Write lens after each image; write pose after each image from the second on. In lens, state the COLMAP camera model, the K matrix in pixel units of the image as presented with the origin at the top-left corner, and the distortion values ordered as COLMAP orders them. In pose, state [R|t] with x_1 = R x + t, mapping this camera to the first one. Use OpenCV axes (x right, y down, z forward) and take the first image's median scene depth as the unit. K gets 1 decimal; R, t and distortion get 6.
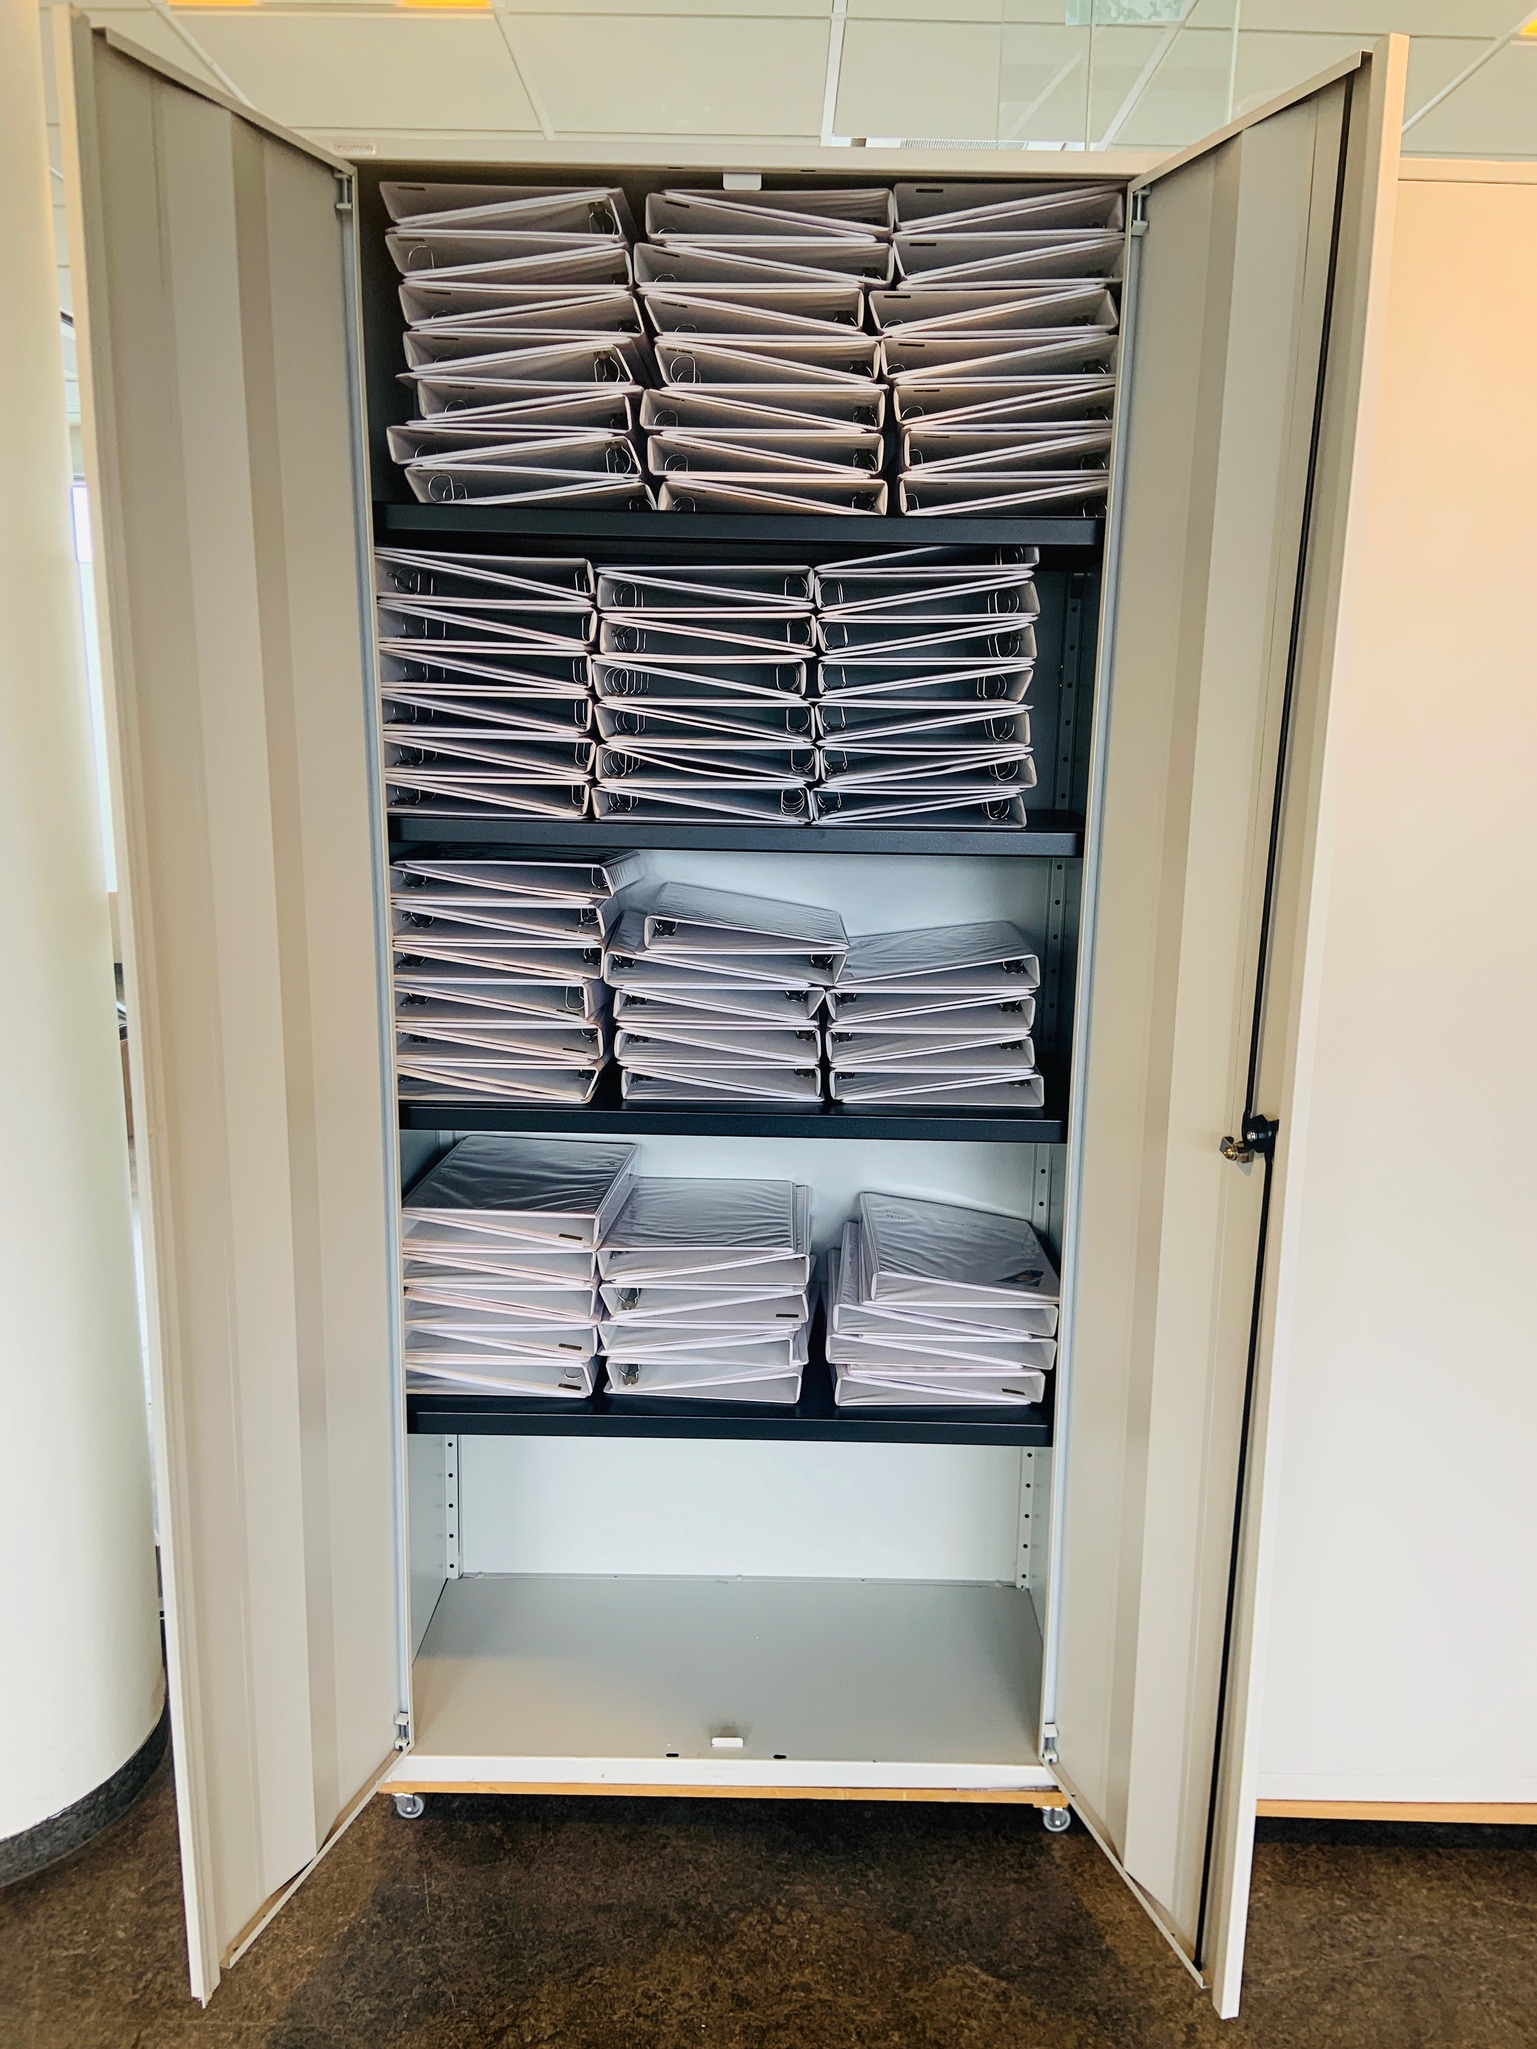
lens RADIAL K [[1540.0, 0, 791.1], [0, 1540.0, 1015.2], [0, 0, 1]] dist [0.059102, -0.076895]
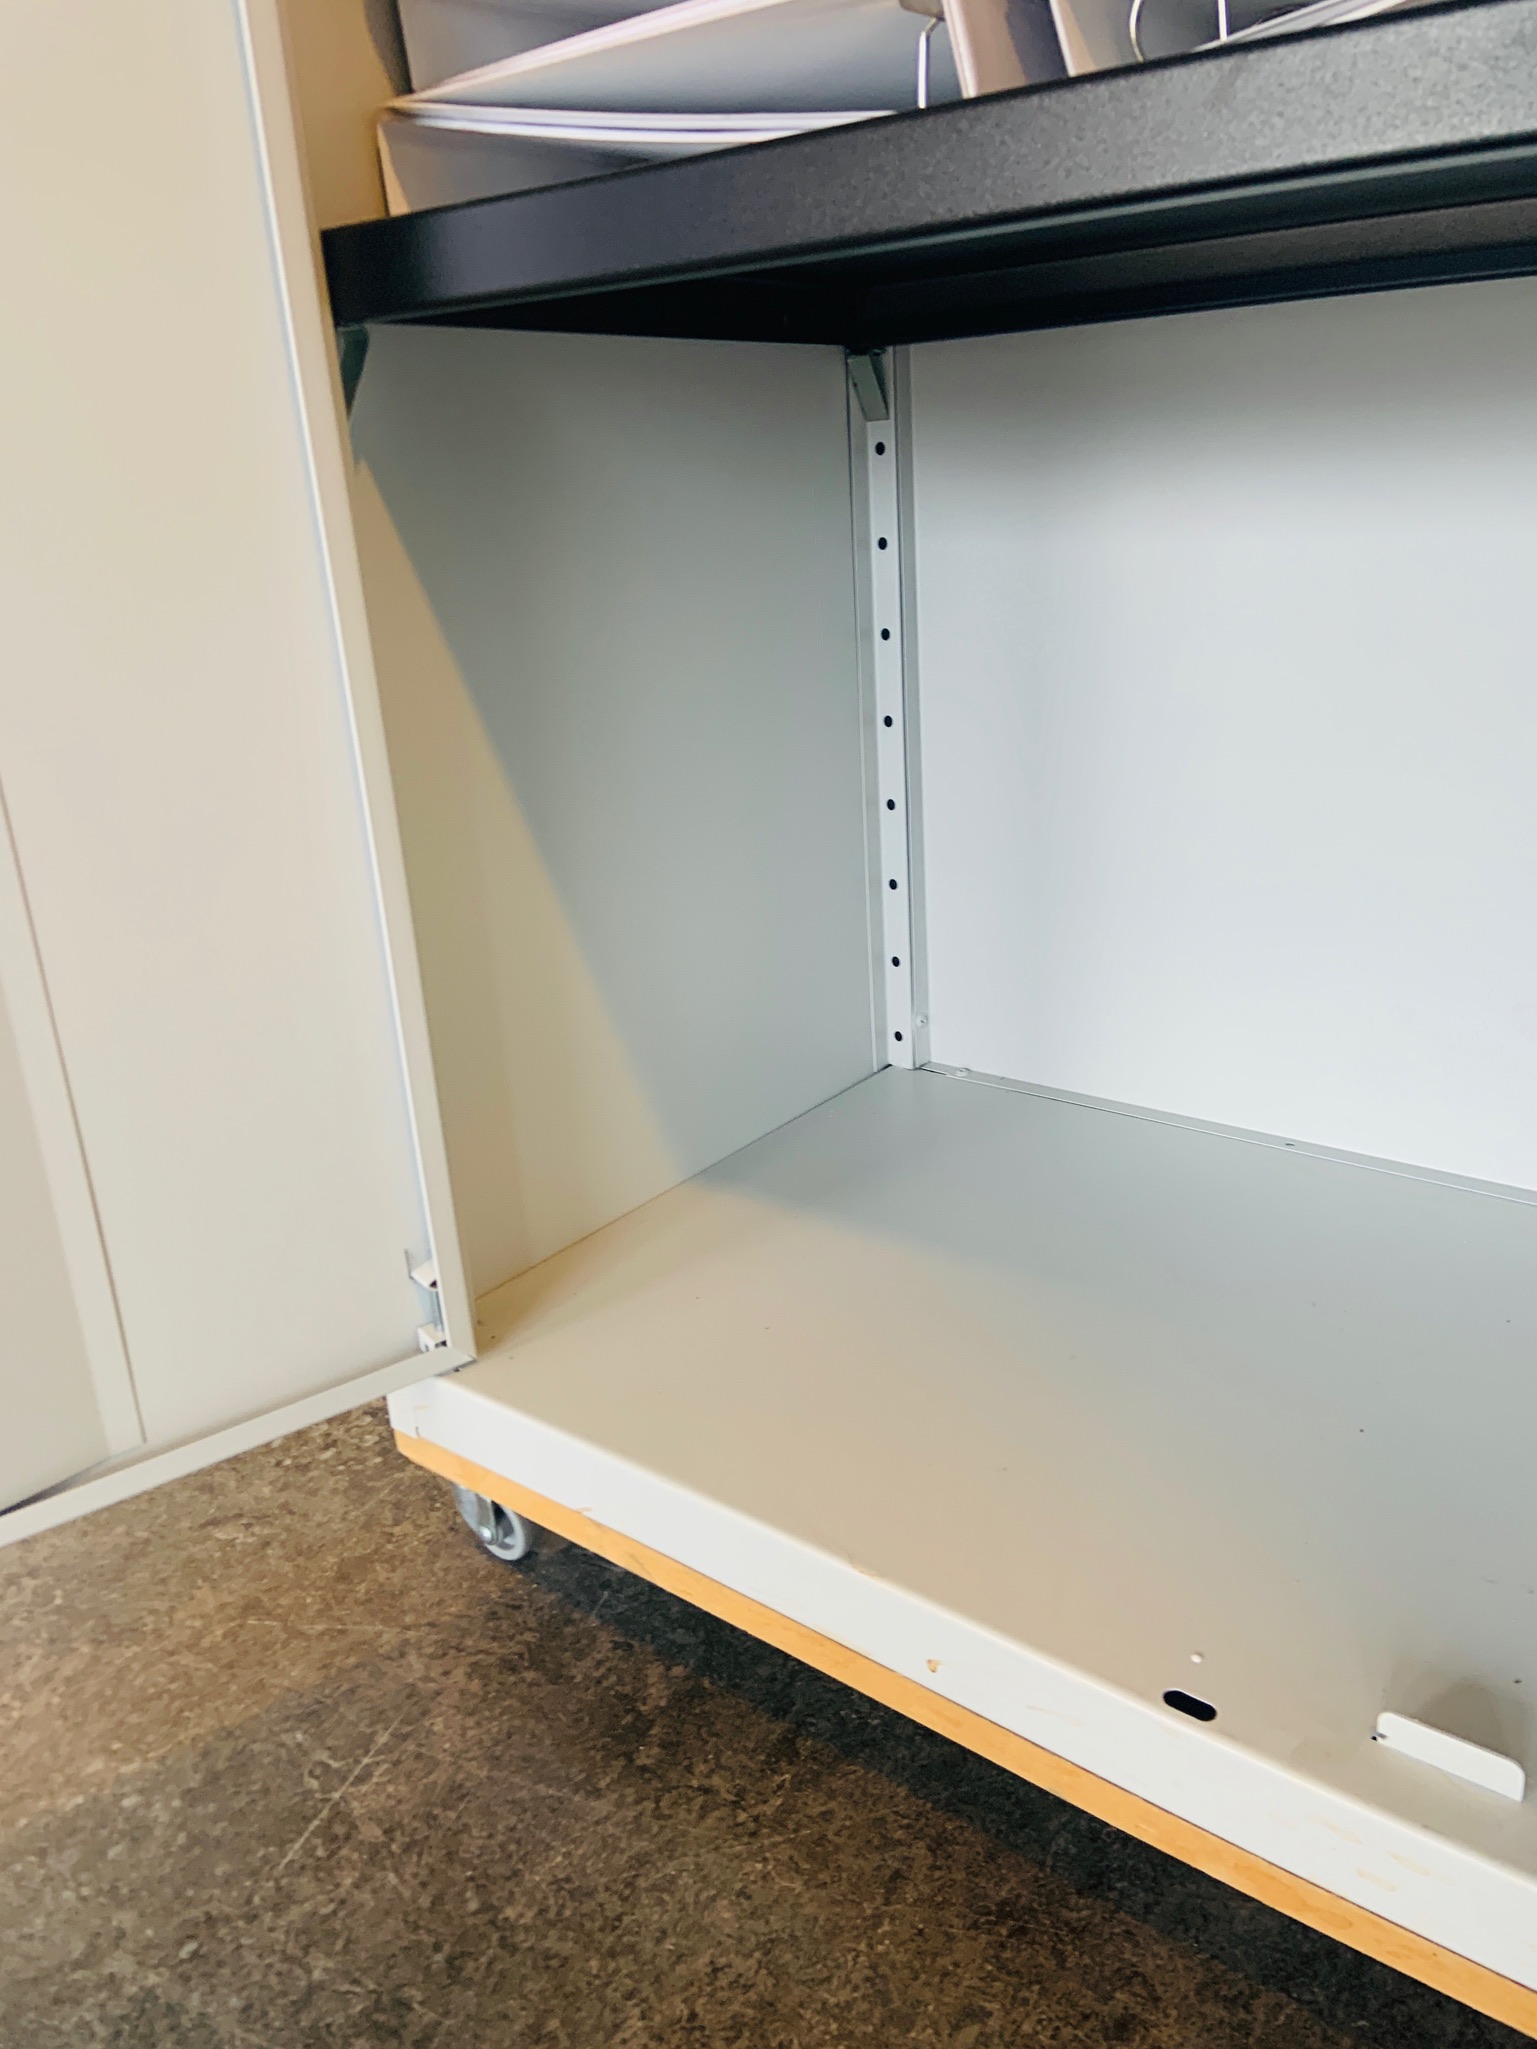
lens RADIAL K [[1540.0, 0, 791.1], [0, 1540.0, 1015.2], [0, 0, 1]] dist [0.059102, -0.076895]
pose [[0.797738, 0.146379, -0.584967, -0.003297], [-0.057057, 0.984060, 0.168435, 0.357727], [0.600298, -0.100991, 0.793375, 0.835301]]
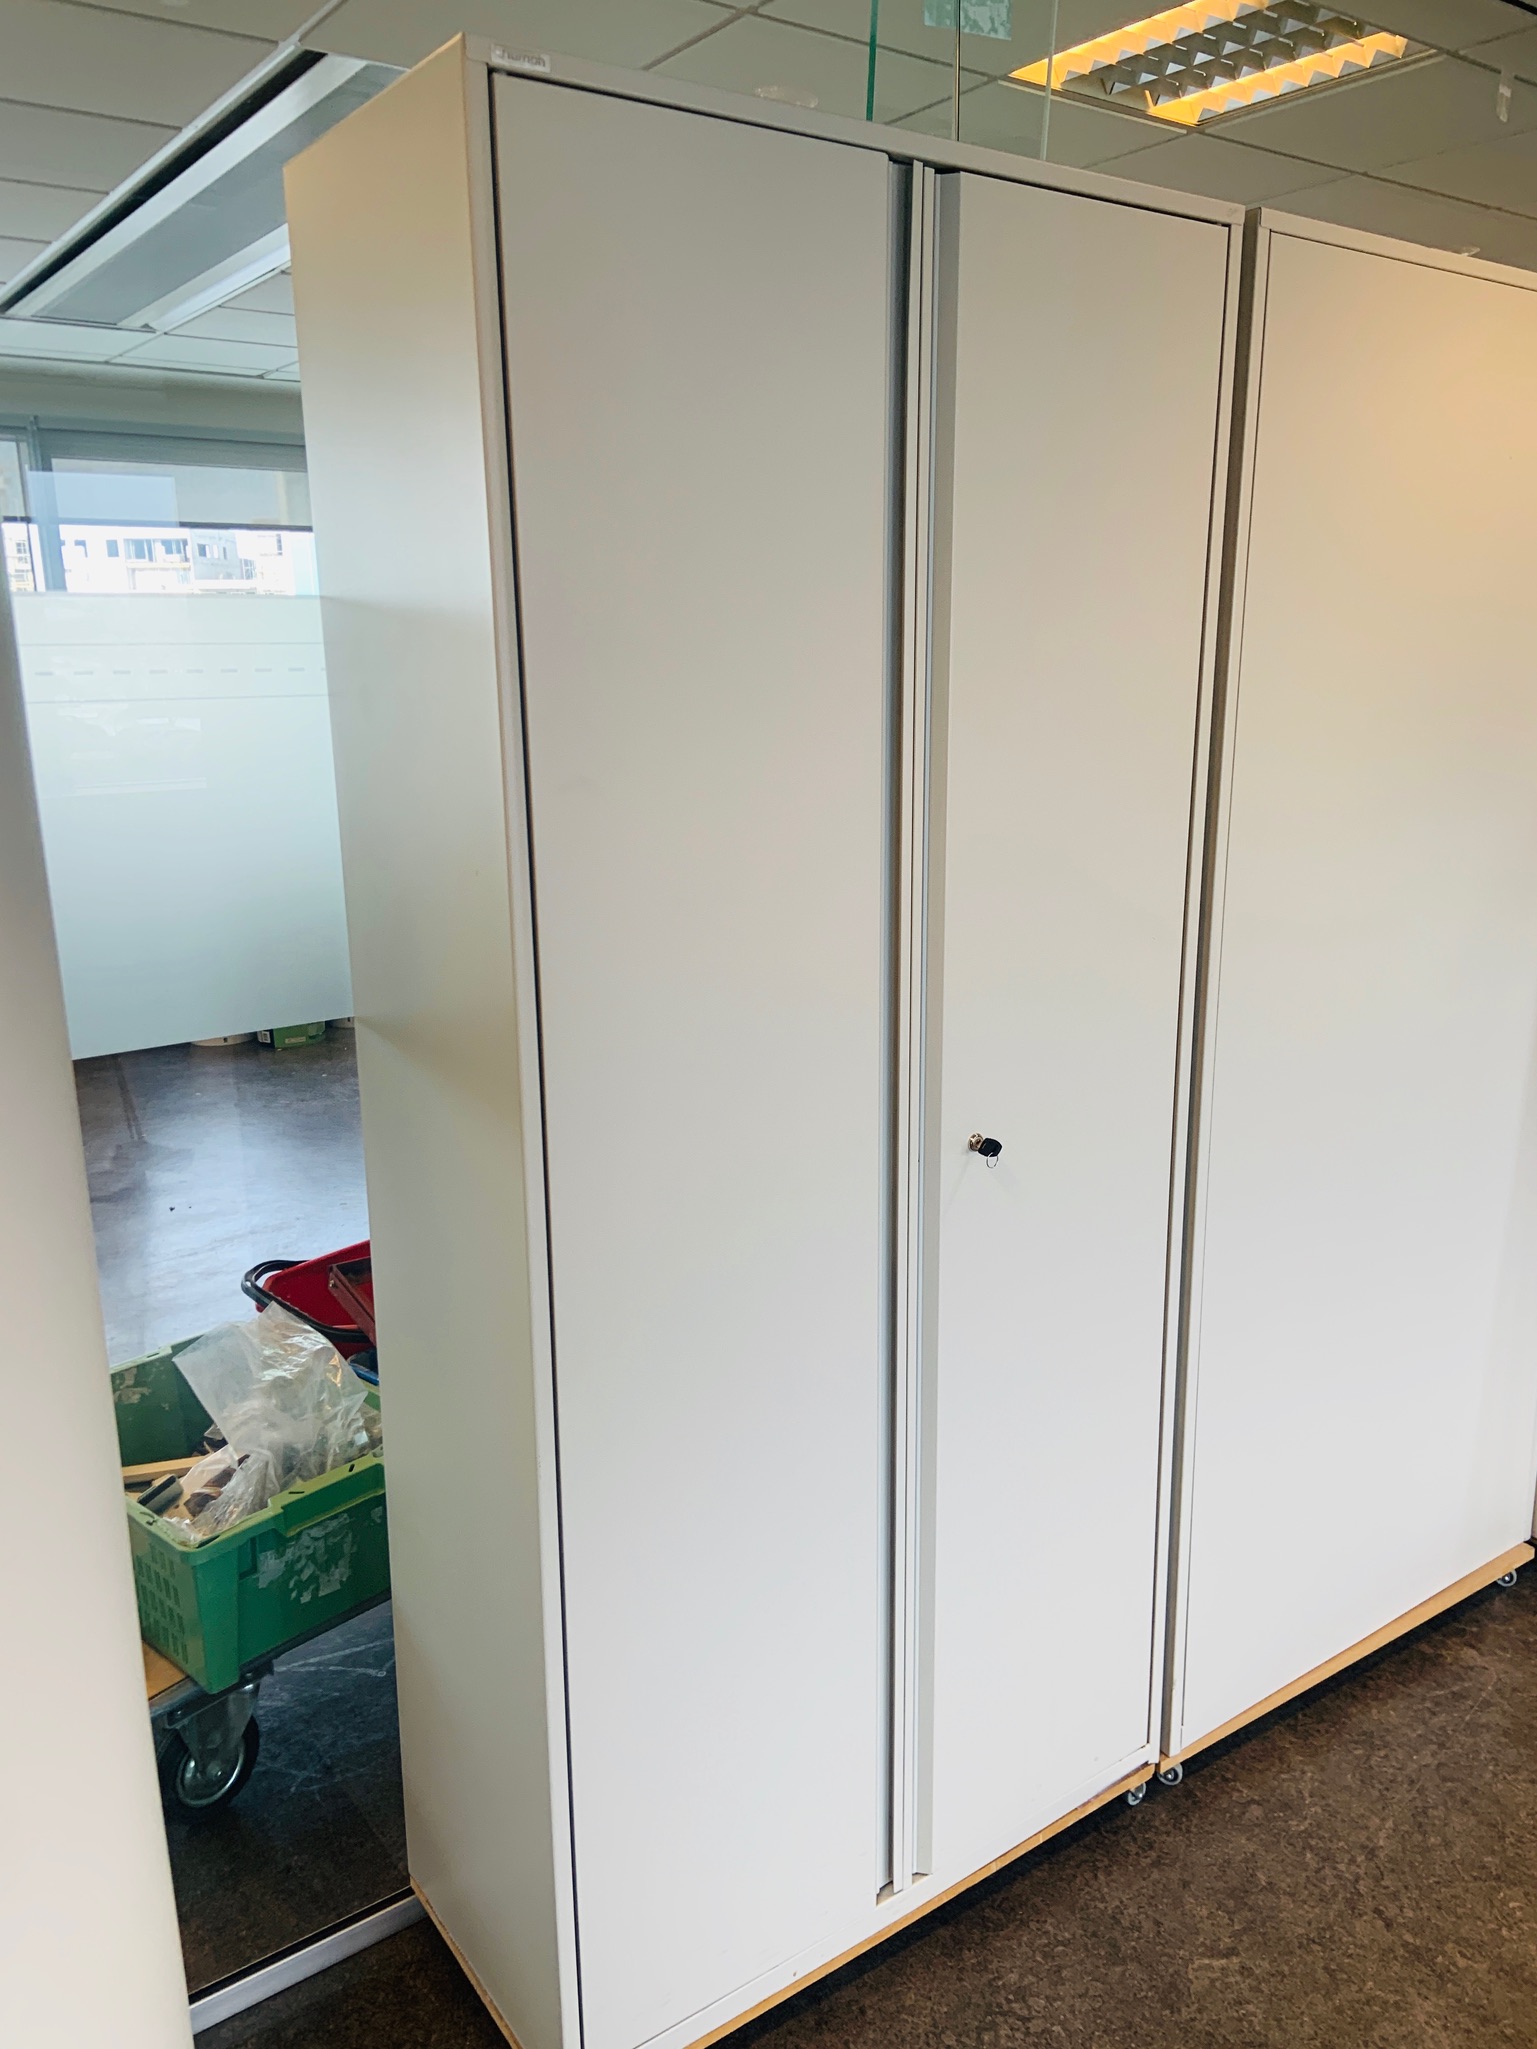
lens RADIAL K [[1540.0, 0, 791.1], [0, 1540.0, 1015.2], [0, 0, 1]] dist [0.059102, -0.076895]
pose [[0.810168, -0.164031, 0.562781, -0.565936], [0.138878, 0.986429, 0.087583, -0.138211], [-0.569509, 0.007201, 0.821953, 0.281046]]
